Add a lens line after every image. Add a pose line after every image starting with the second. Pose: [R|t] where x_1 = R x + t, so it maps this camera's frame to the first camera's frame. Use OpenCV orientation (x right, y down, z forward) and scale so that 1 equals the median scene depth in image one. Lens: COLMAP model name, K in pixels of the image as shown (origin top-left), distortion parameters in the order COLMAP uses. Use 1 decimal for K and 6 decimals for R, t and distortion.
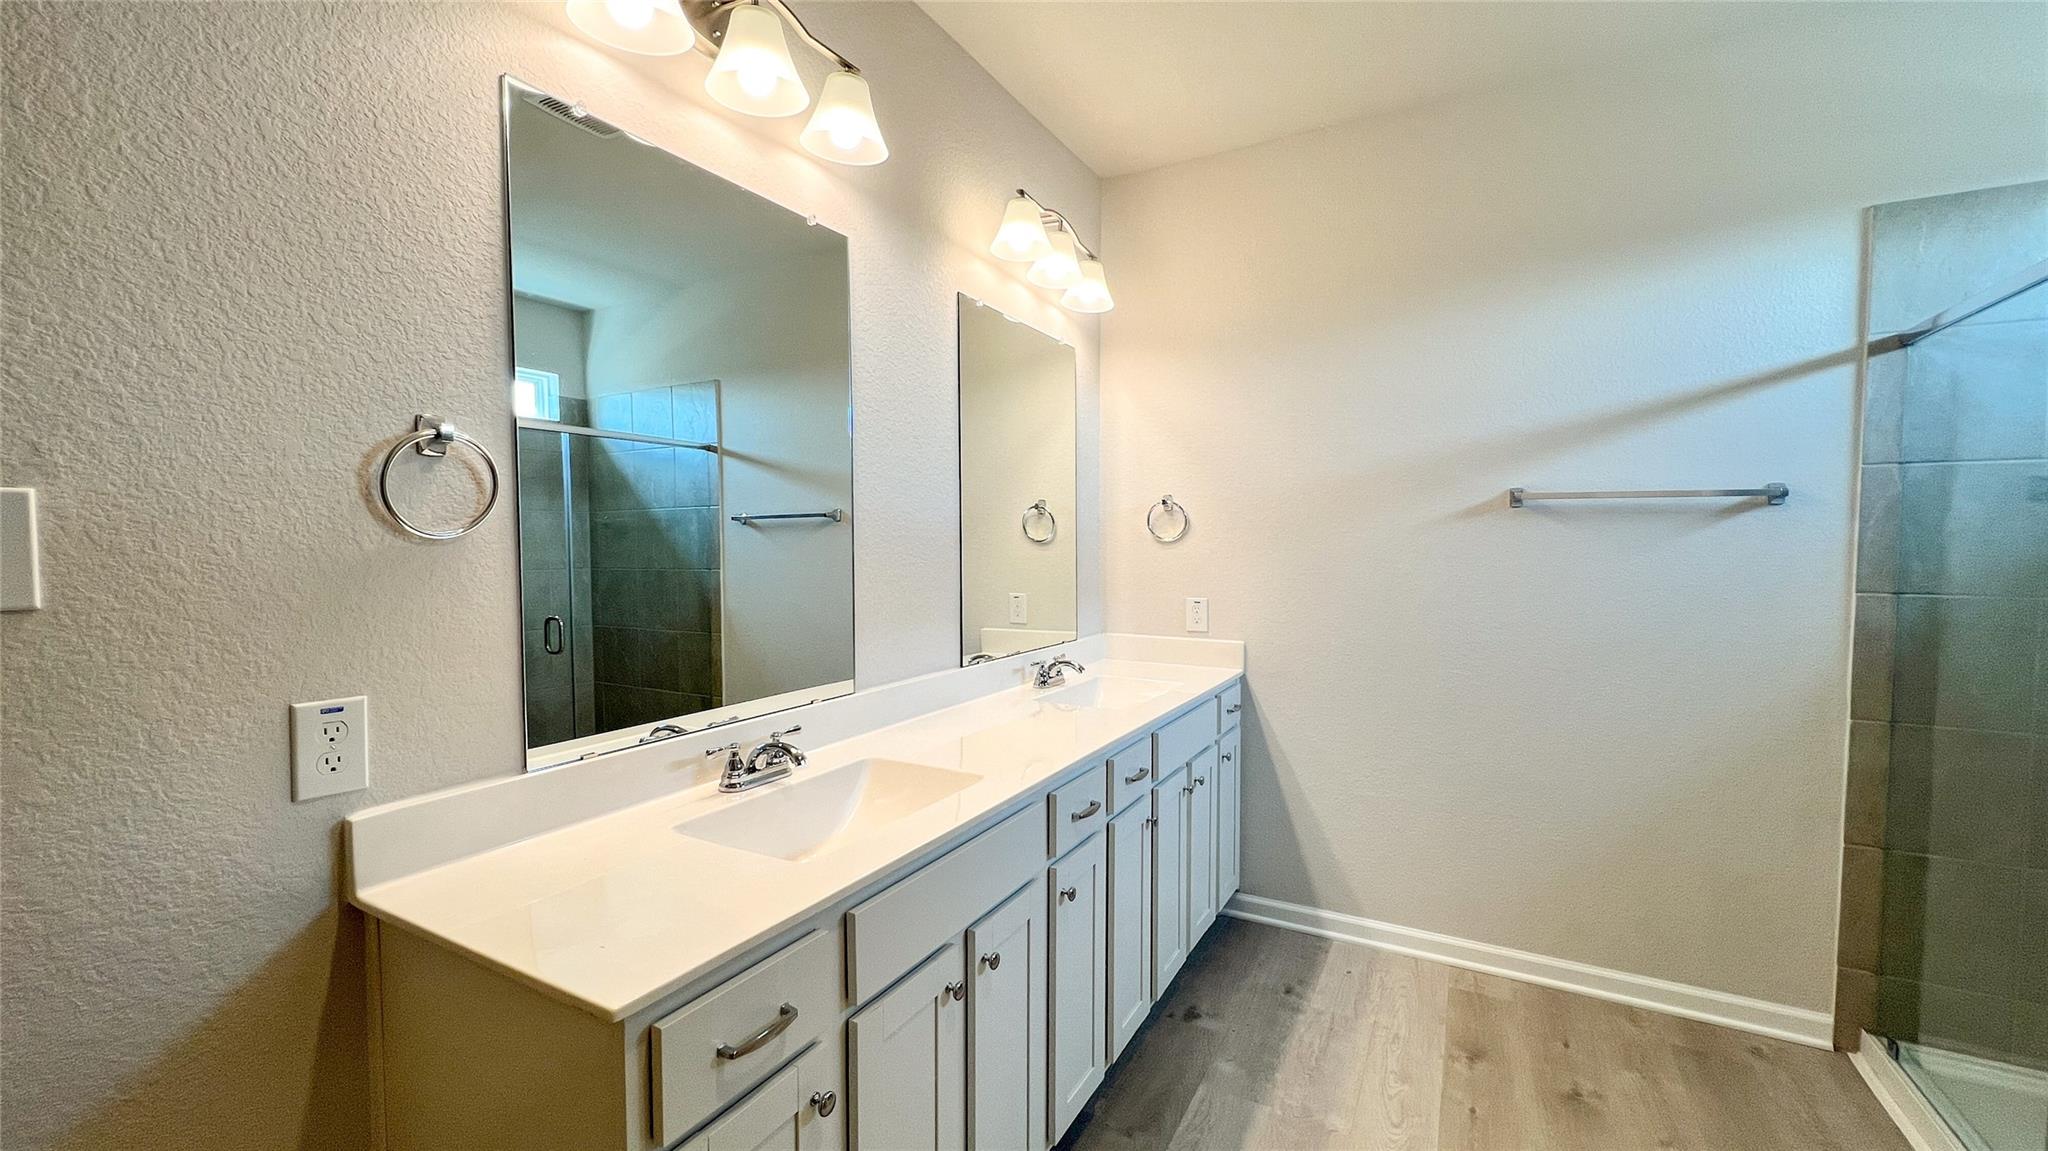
lens RADIAL K [[826.3, 0, 1022.9], [0, 826.3, 577.4], [0, 0, 1]] dist [0.000474, -0.000129]
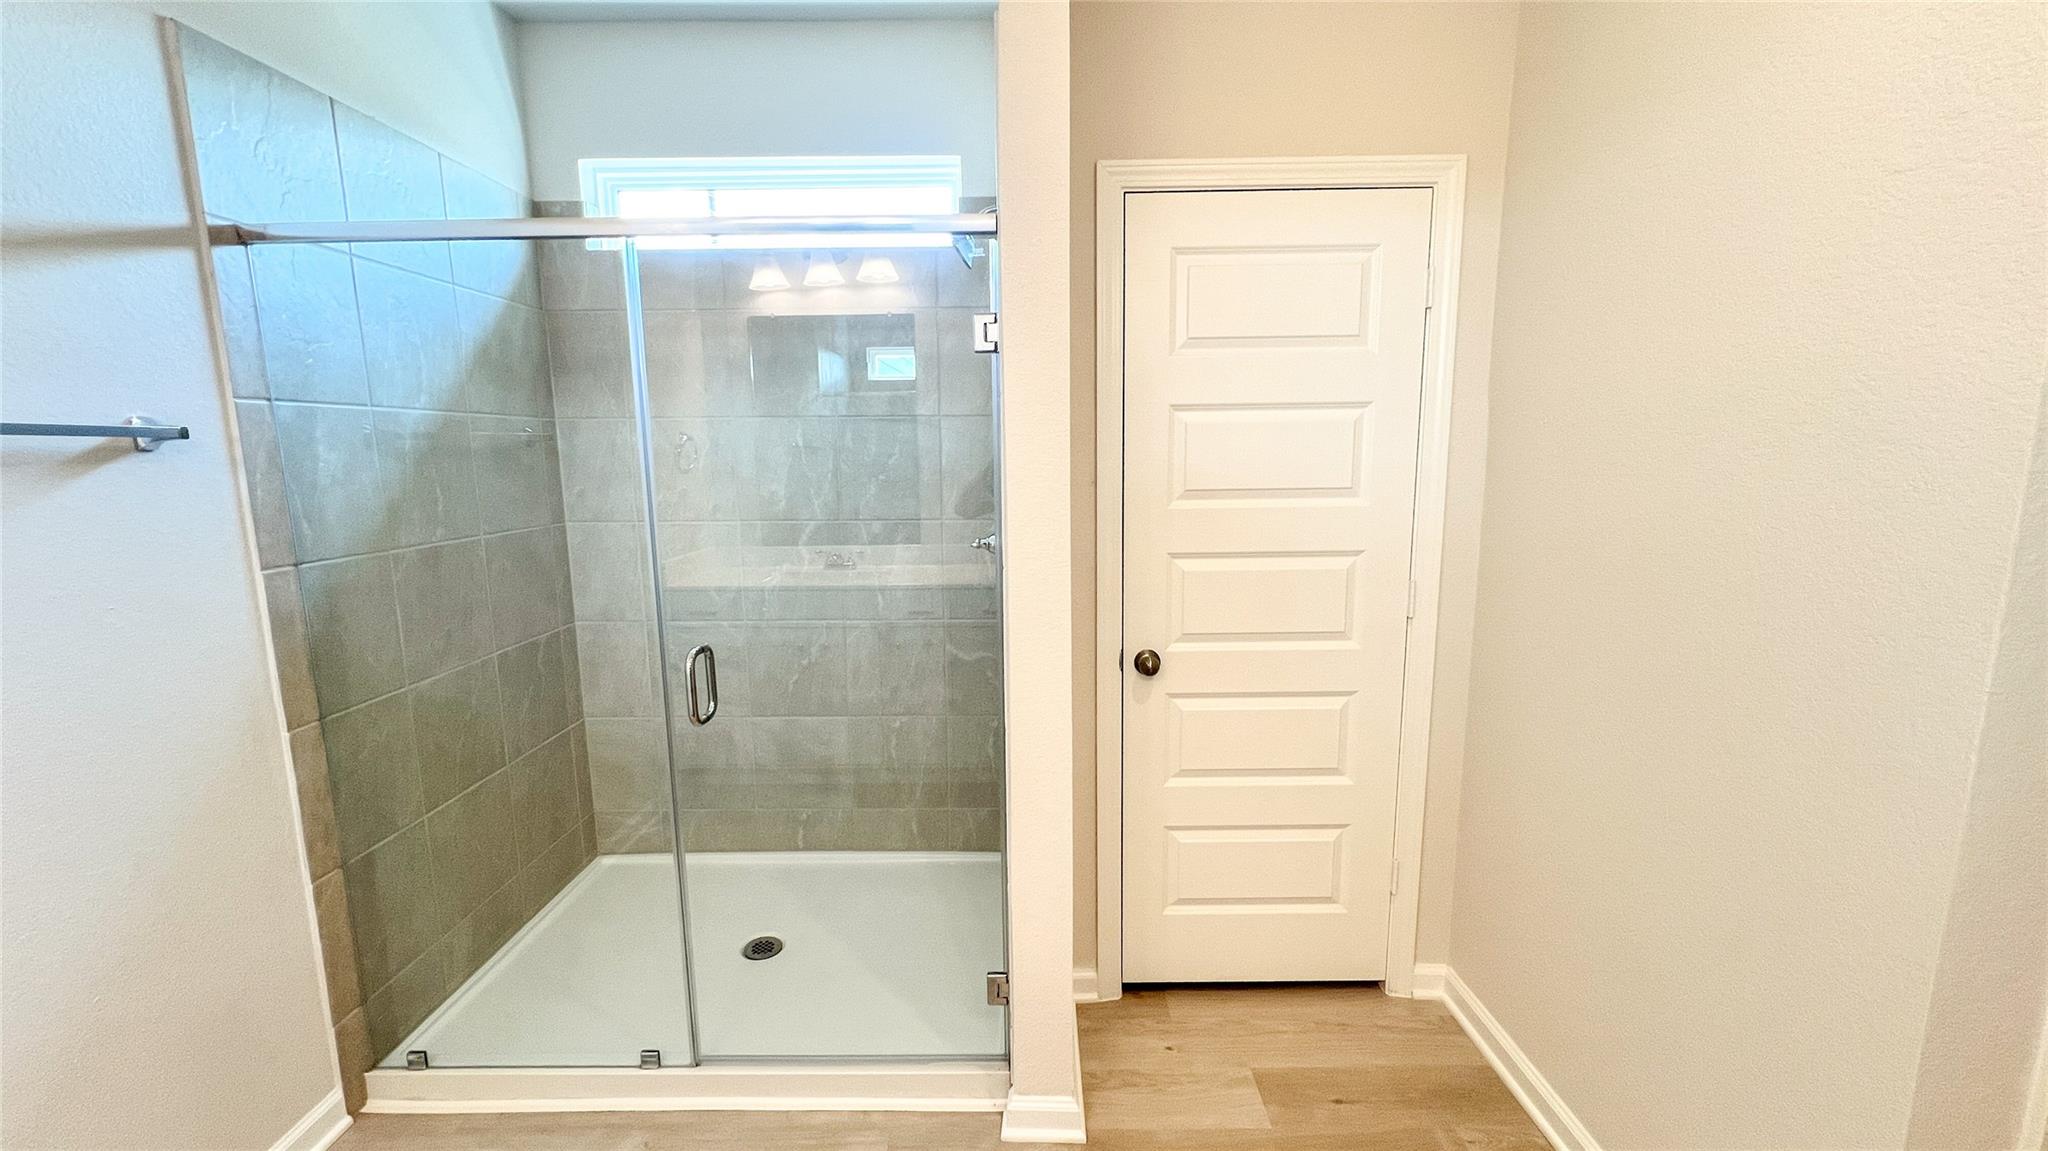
lens RADIAL K [[826.3, 0, 1024.1], [0, 826.3, 580.1], [0, 0, 1]] dist [0.000474, -0.000129]
pose [[-0.481542, -0.136241, 0.865769, 0.017330], [0.050289, 0.981921, 0.182491, -0.076452], [-0.874979, 0.131416, -0.465985, 0.749660]]
